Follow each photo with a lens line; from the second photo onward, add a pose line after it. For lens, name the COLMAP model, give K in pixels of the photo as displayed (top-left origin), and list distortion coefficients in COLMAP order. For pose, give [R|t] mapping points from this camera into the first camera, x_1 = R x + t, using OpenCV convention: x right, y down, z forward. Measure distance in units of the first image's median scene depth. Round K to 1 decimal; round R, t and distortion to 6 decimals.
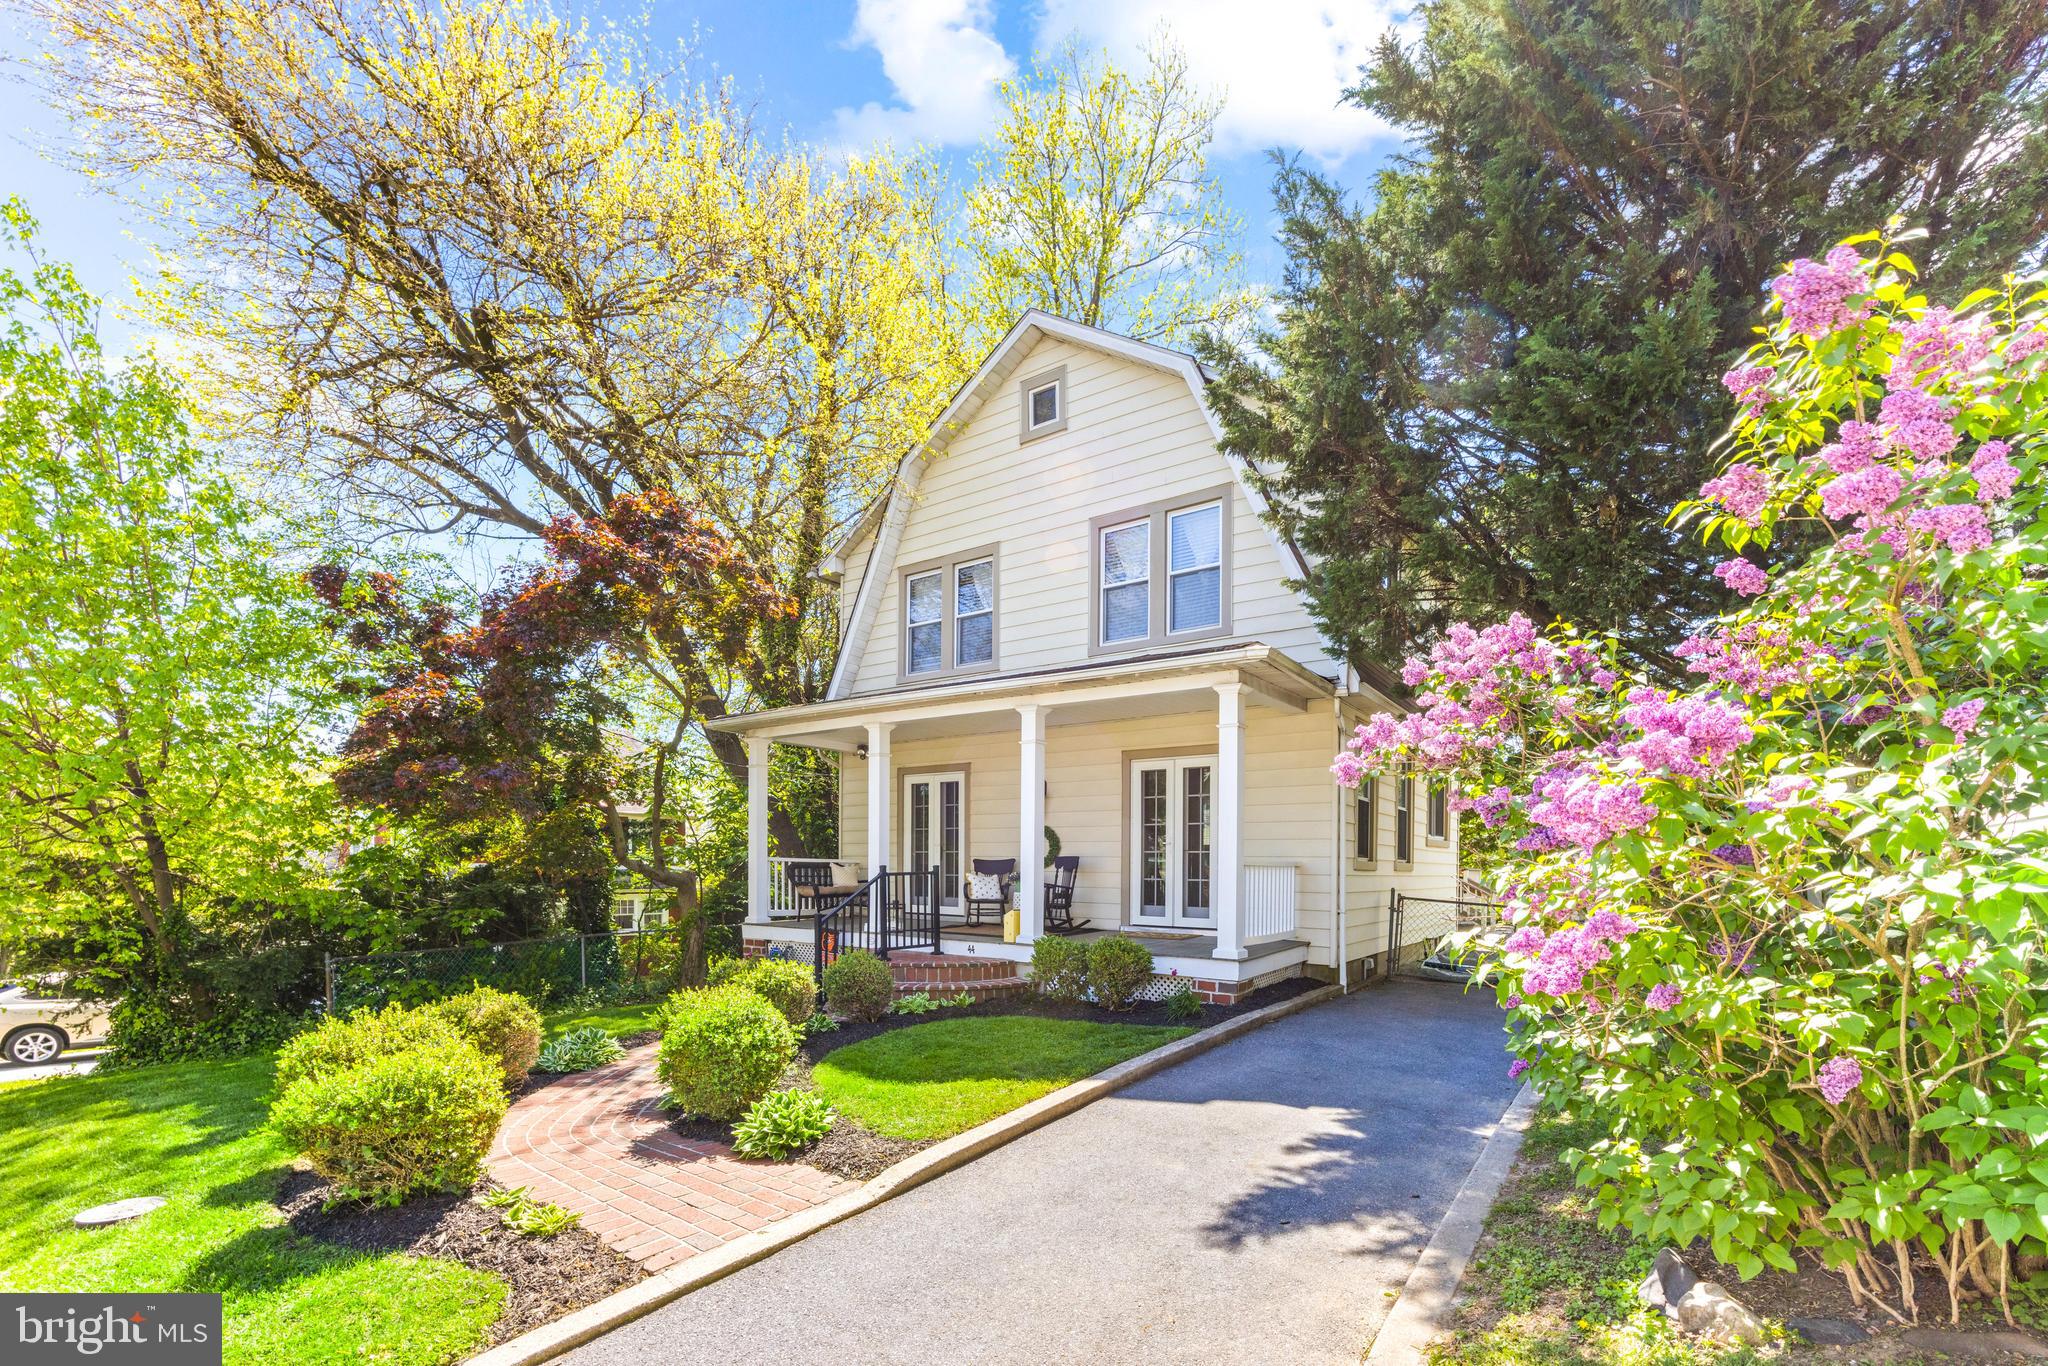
lens RADIAL K [[850.7, 0, 1025.8], [0, 850.7, 889.4], [0, 0, 1]] dist [-0.000560, -0.000049]
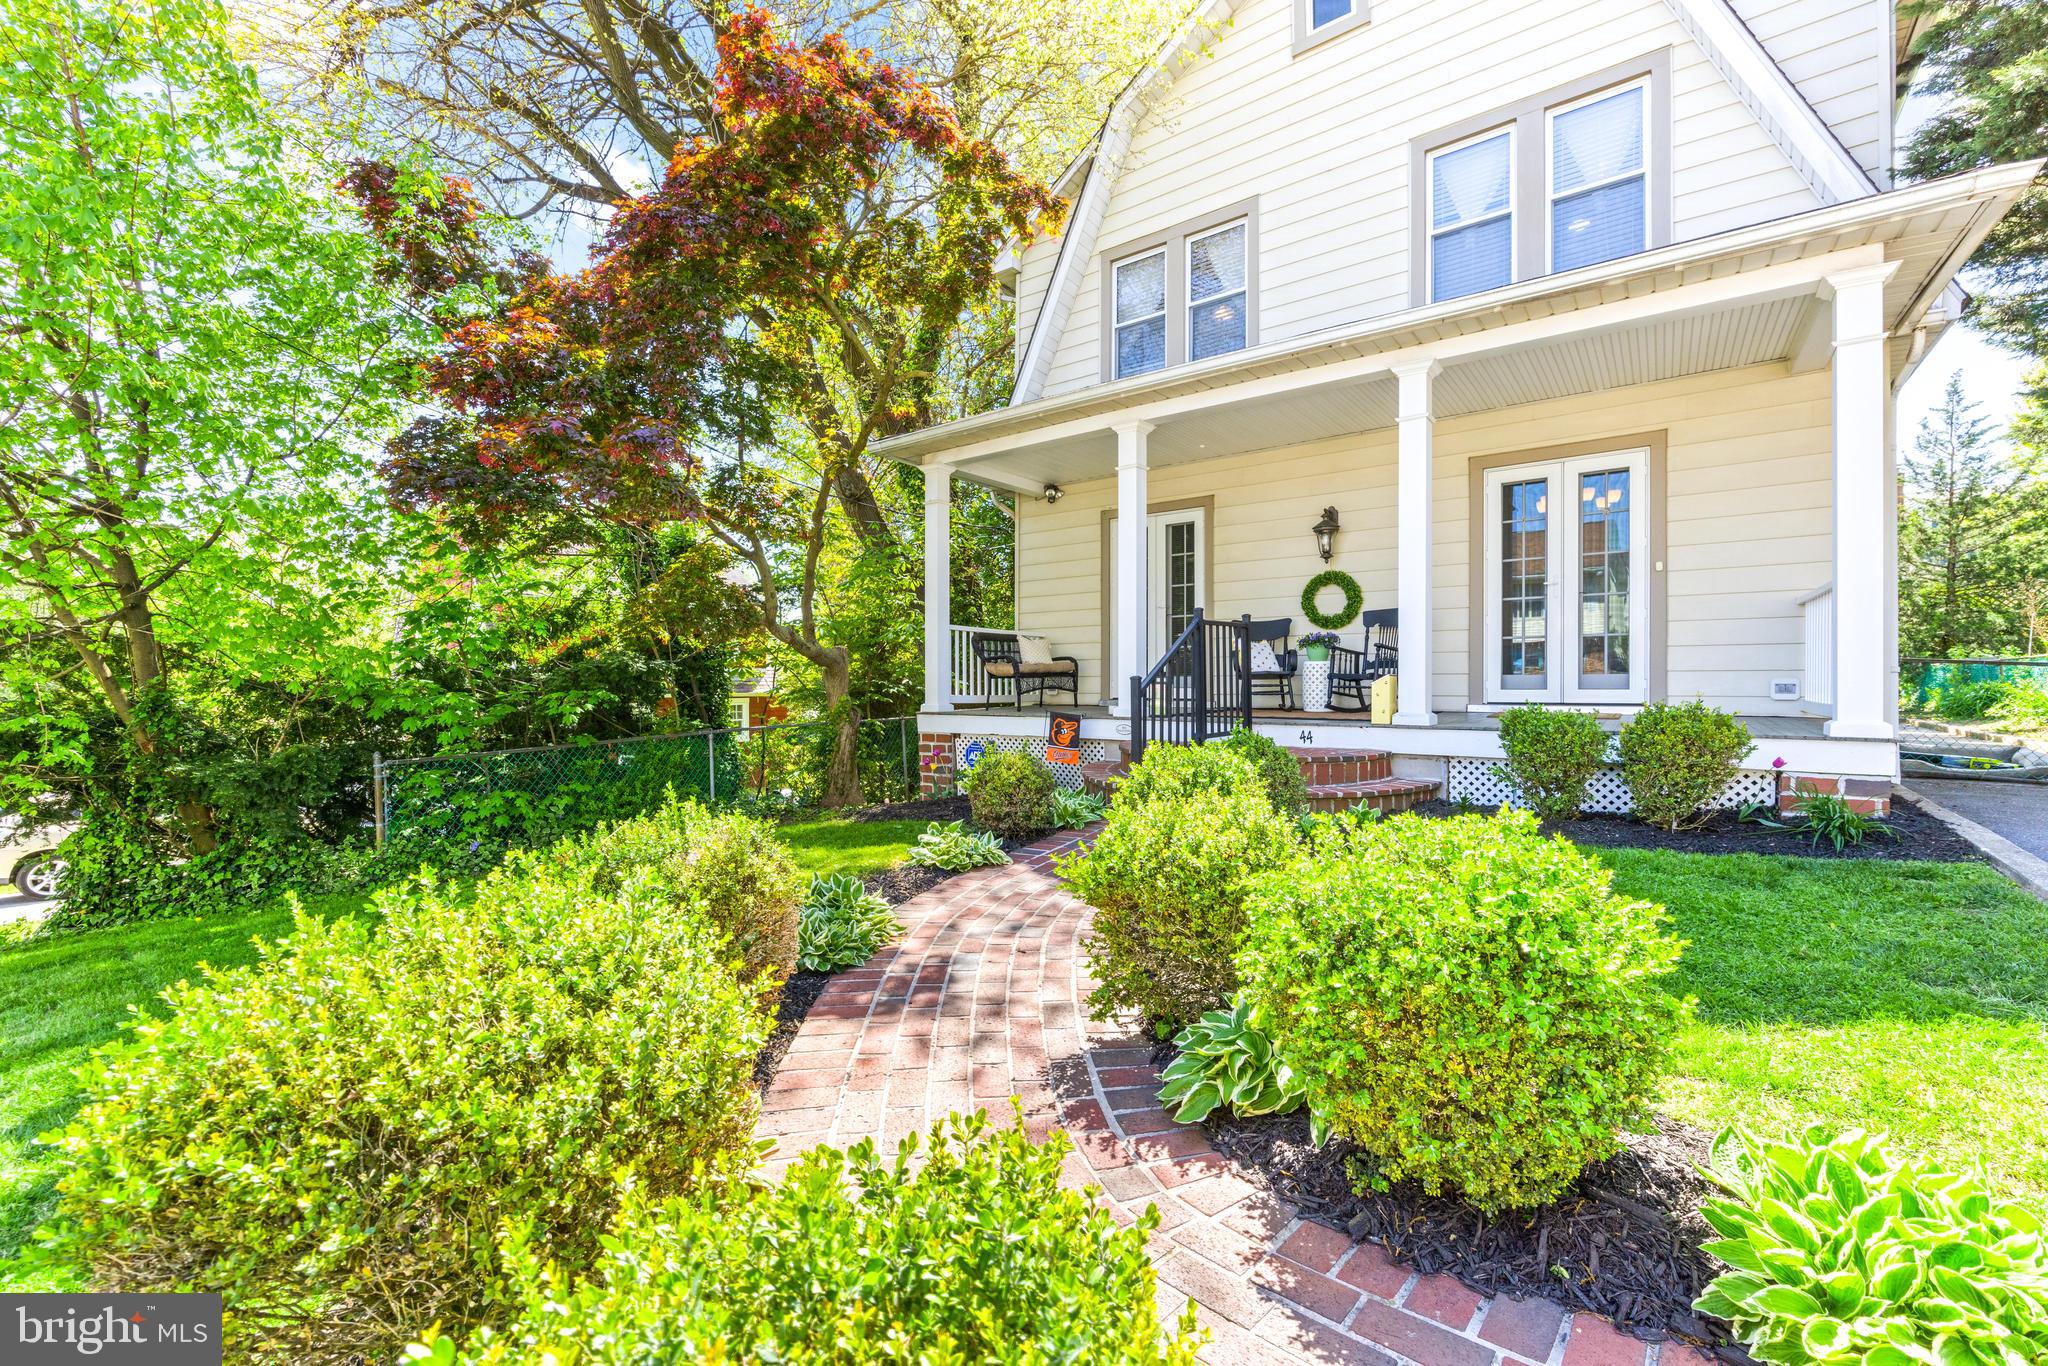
lens RADIAL K [[830.1, 0, 1024.0], [0, 830.1, 683.0], [0, 0, 1]] dist [-0.002658, 0.000505]
pose [[0.999097, -0.015185, -0.039679, -0.229463], [0.014292, 0.999640, -0.022691, 0.034589], [0.040009, 0.022103, 0.998955, 0.296587]]
